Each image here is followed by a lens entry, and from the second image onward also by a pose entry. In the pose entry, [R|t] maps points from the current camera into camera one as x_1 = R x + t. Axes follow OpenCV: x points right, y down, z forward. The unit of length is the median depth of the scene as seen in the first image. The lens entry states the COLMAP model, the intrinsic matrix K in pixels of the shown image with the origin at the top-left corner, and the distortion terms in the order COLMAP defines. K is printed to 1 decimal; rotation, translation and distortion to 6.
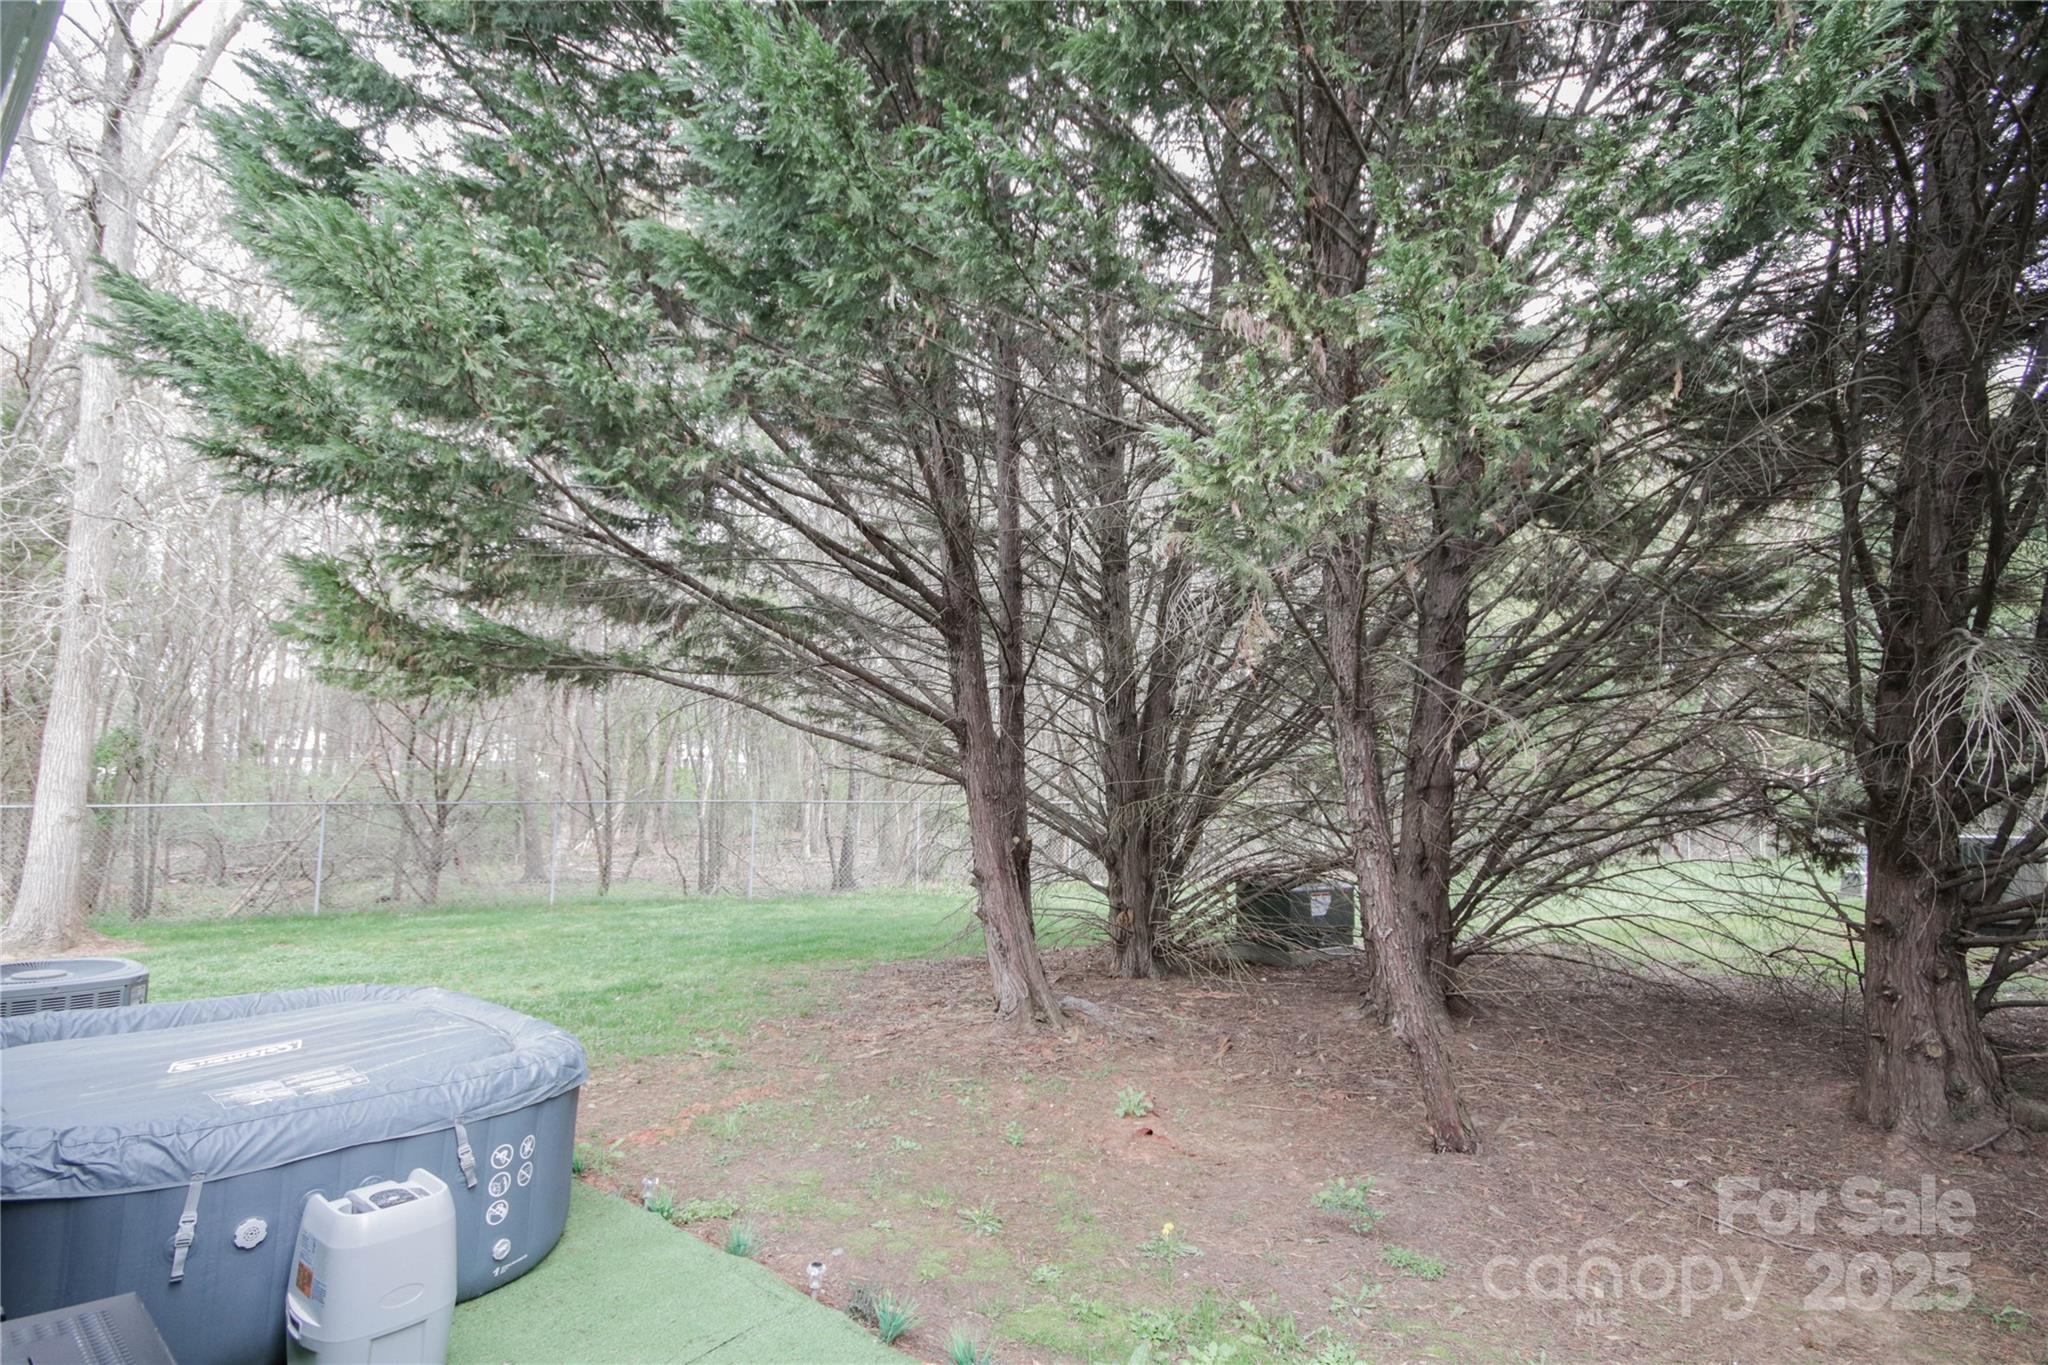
lens RADIAL K [[944.6, 0, 1018.7], [0, 944.6, 699.0], [0, 0, 1]] dist [0.003488, -0.006967]
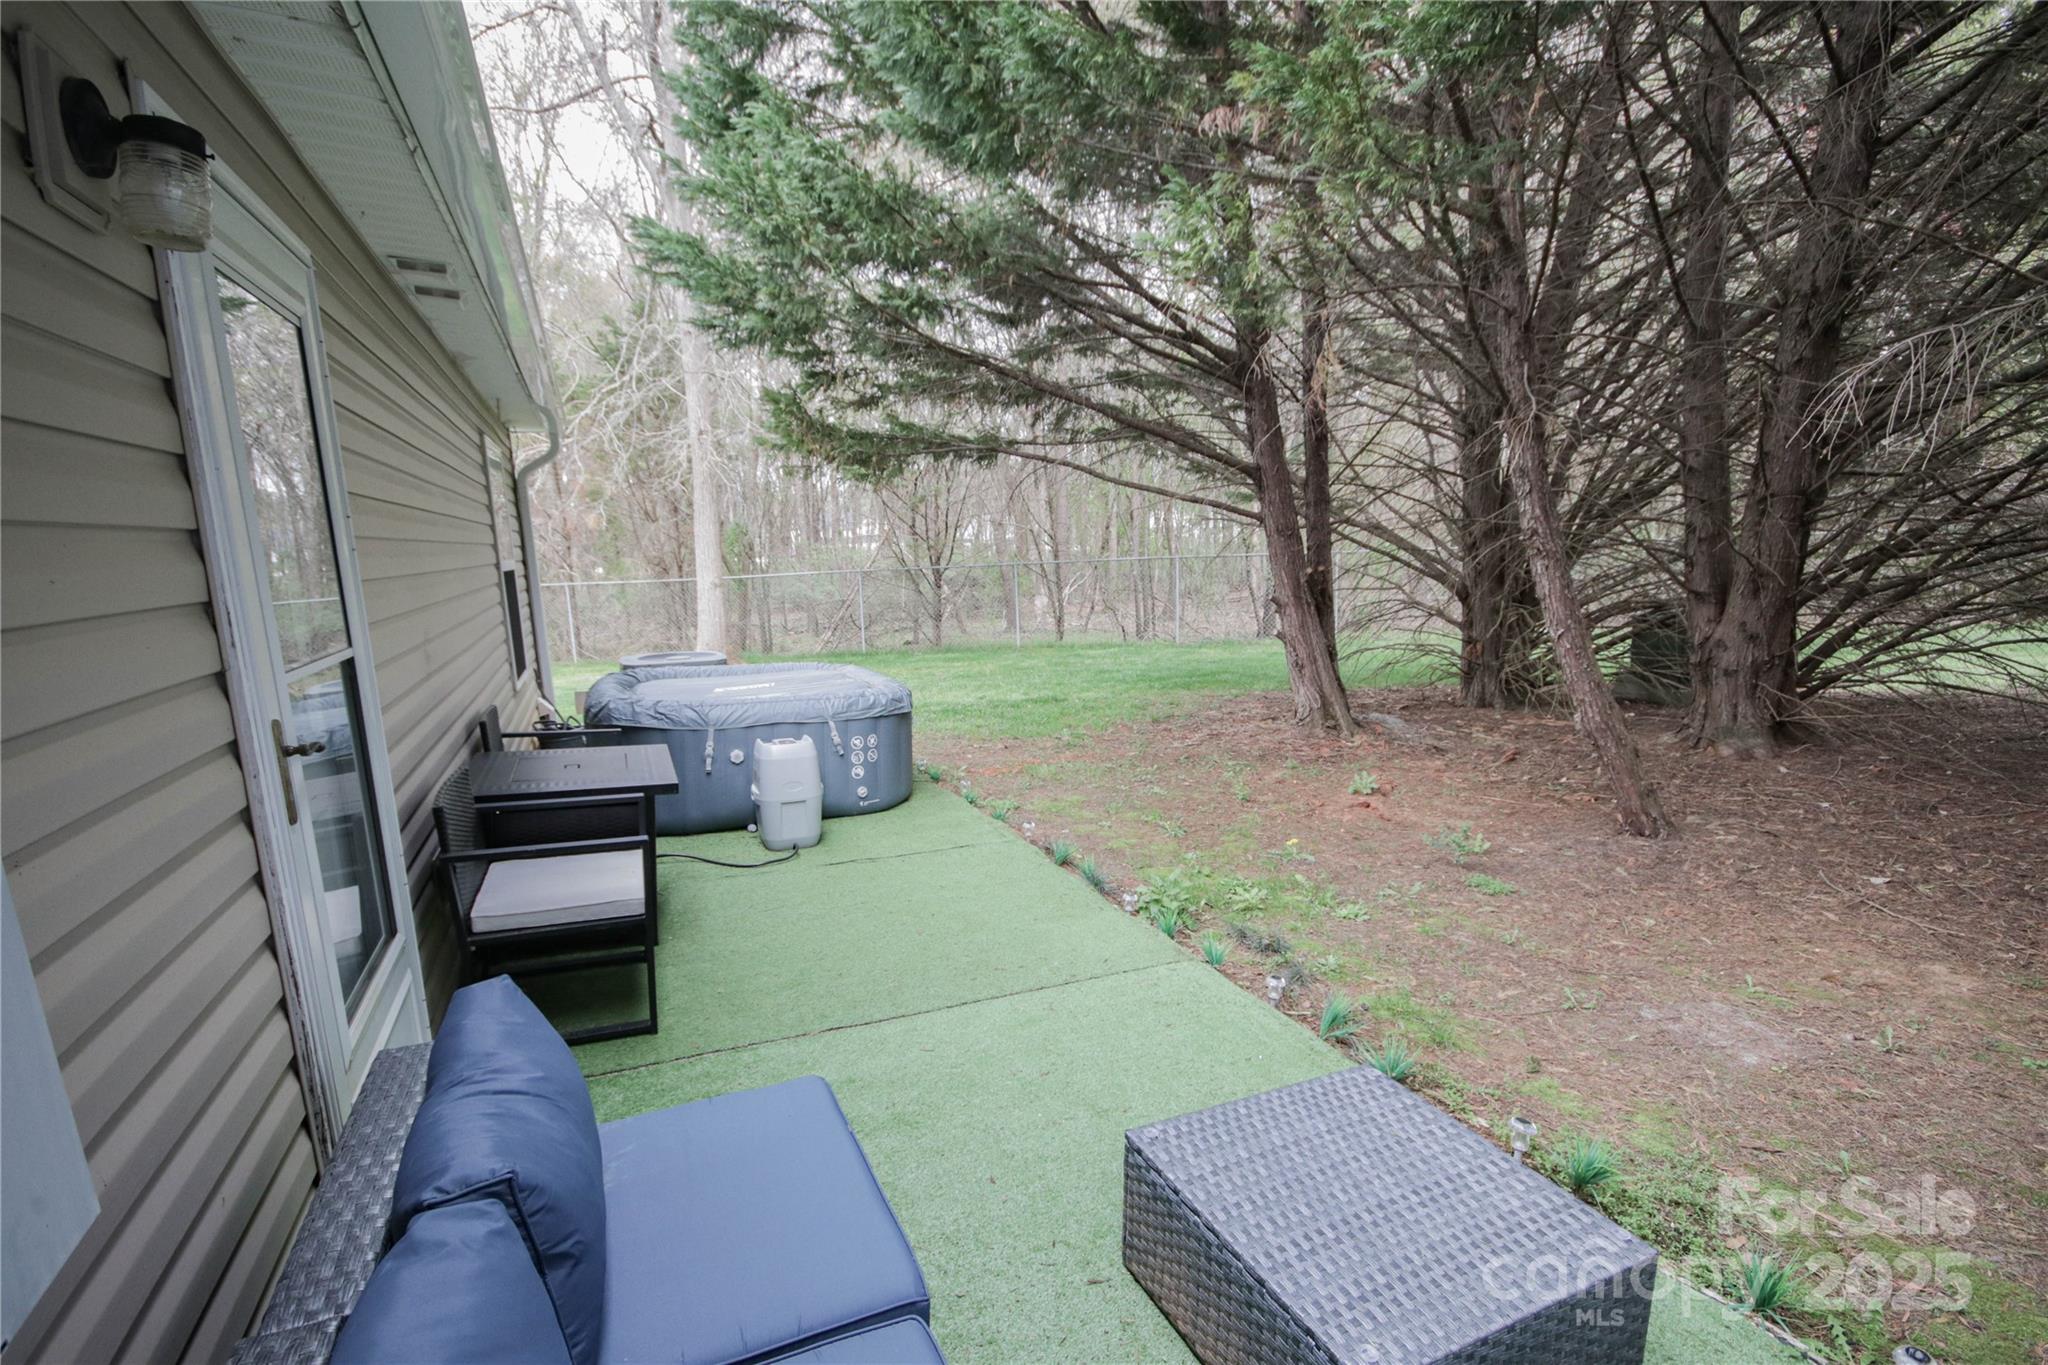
lens RADIAL K [[944.6, 0, 1017.2], [0, 944.6, 688.7], [0, 0, 1]] dist [0.003488, -0.006967]
pose [[0.873406, 0.026929, -0.486248, 0.304974], [0.088057, 0.973279, 0.212069, 0.023442], [0.478966, -0.228040, 0.847697, -0.173211]]
